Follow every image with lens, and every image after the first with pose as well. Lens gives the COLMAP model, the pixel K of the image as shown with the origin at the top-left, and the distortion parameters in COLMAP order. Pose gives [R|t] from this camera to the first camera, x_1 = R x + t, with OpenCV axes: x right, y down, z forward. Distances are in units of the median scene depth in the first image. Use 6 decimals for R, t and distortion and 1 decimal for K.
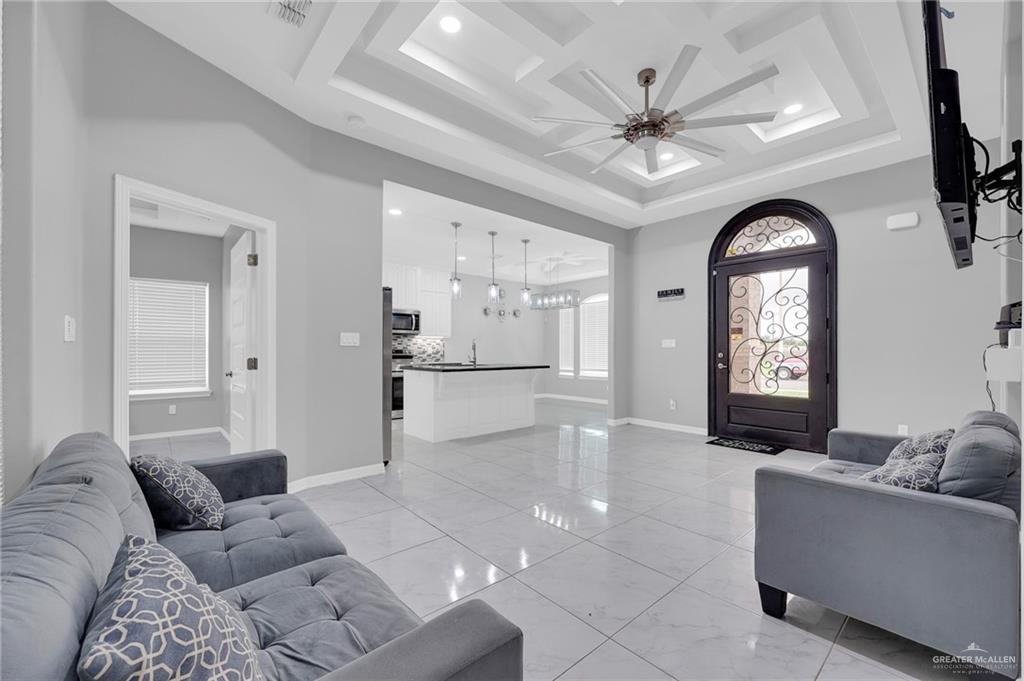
lens RADIAL K [[420.0, 0, 512.2], [0, 420.0, 347.2], [0, 0, 1]] dist [0.004491, 0.000585]
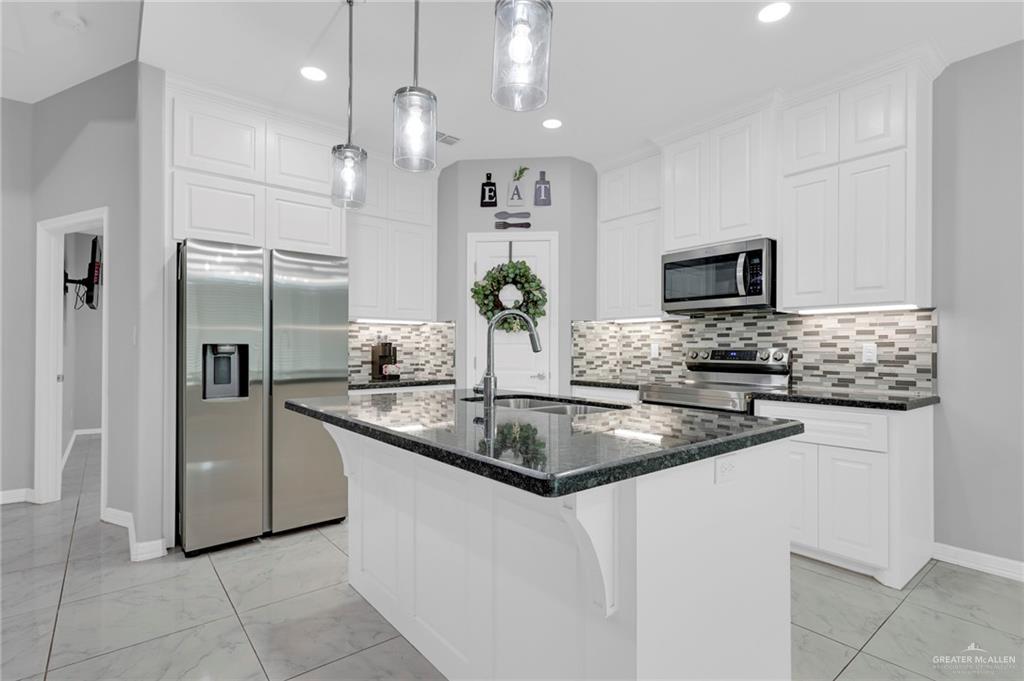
lens RADIAL K [[498.4, 0, 517.9], [0, 498.4, 344.7], [0, 0, 1]] dist [-0.003307, -0.000278]
pose [[-0.031333, -0.010014, -0.999459, 0.180203], [0.004437, 0.999939, -0.010158, 0.004579], [0.999499, -0.004753, -0.031287, 0.740026]]
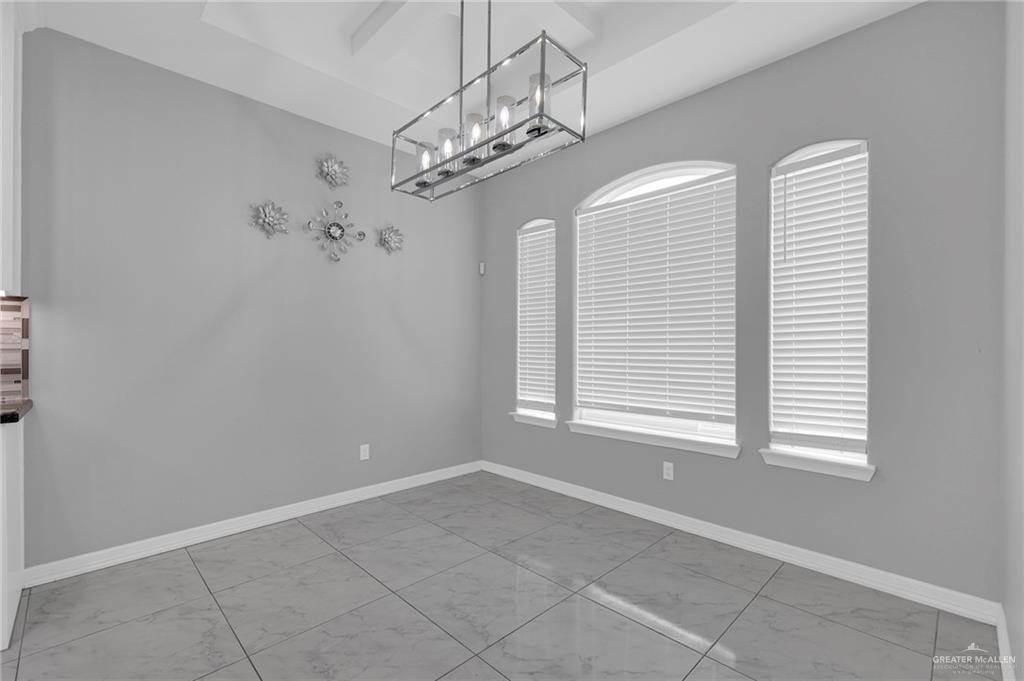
lens RADIAL K [[445.8, 0, 517.3], [0, 445.8, 347.5], [0, 0, 1]] dist [0.003337, 0.001276]
pose [[0.997945, -0.001914, 0.064041, 0.104875], [0.001262, 0.999947, 0.010214, 0.004335], [-0.064057, -0.010112, 0.997895, 0.731676]]
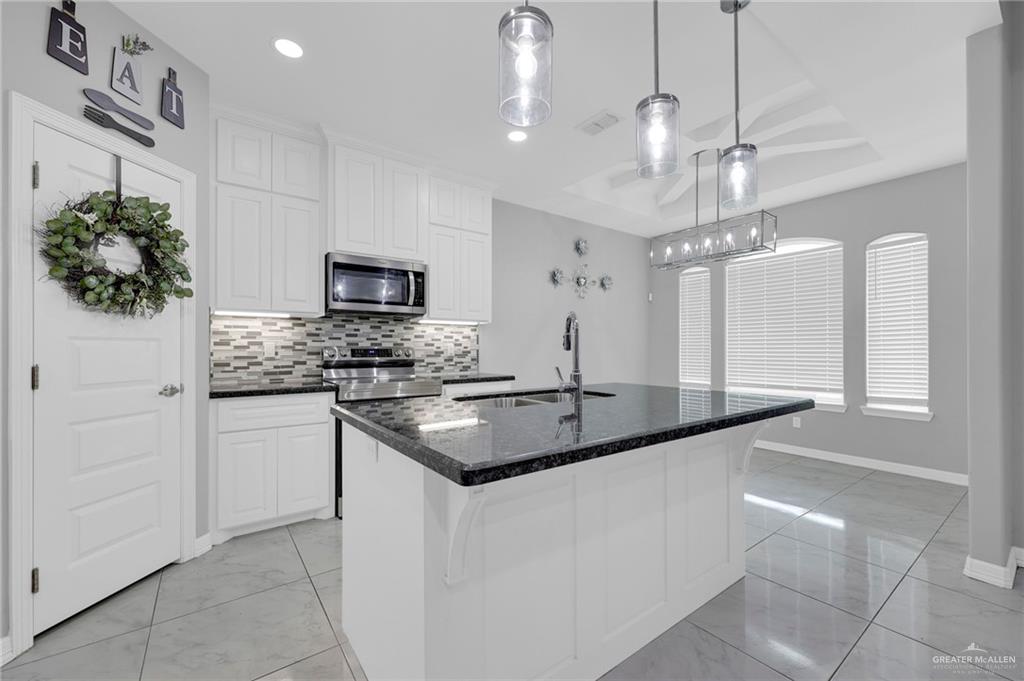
lens RADIAL K [[420.0, 0, 514.4], [0, 420.0, 346.7], [0, 0, 1]] dist [0.004491, 0.000585]
pose [[0.997147, -0.002963, -0.075424, -0.080269], [0.003245, 0.999988, 0.003613, 0.002720], [0.075413, -0.003848, 0.997145, 0.496661]]
